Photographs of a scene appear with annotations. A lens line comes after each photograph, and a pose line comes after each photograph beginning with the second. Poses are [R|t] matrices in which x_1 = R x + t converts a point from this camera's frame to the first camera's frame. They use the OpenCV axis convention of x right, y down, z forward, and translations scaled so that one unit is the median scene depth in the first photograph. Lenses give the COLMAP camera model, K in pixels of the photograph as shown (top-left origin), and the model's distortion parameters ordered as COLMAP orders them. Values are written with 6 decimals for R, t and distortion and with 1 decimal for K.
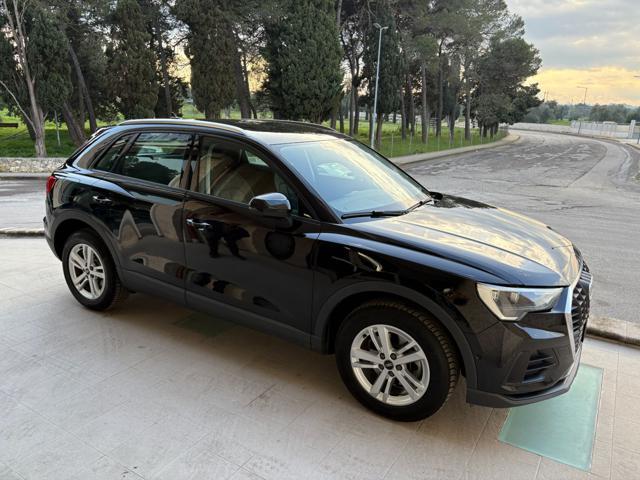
lens RADIAL K [[493.8, 0, 319.6], [0, 493.8, 239.8], [0, 0, 1]] dist [0.049647, -0.055514]
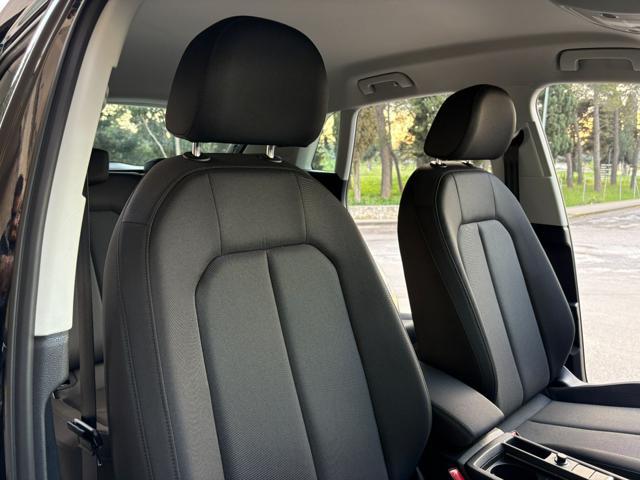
lens RADIAL K [[493.8, 0, 319.5], [0, 493.8, 241.9], [0, 0, 1]] dist [0.049647, -0.055514]
pose [[0.960908, 0.020380, -0.276117, -0.011846], [-0.048703, 0.994178, -0.096111, -0.010224], [0.272550, 0.105801, 0.956307, 0.104236]]
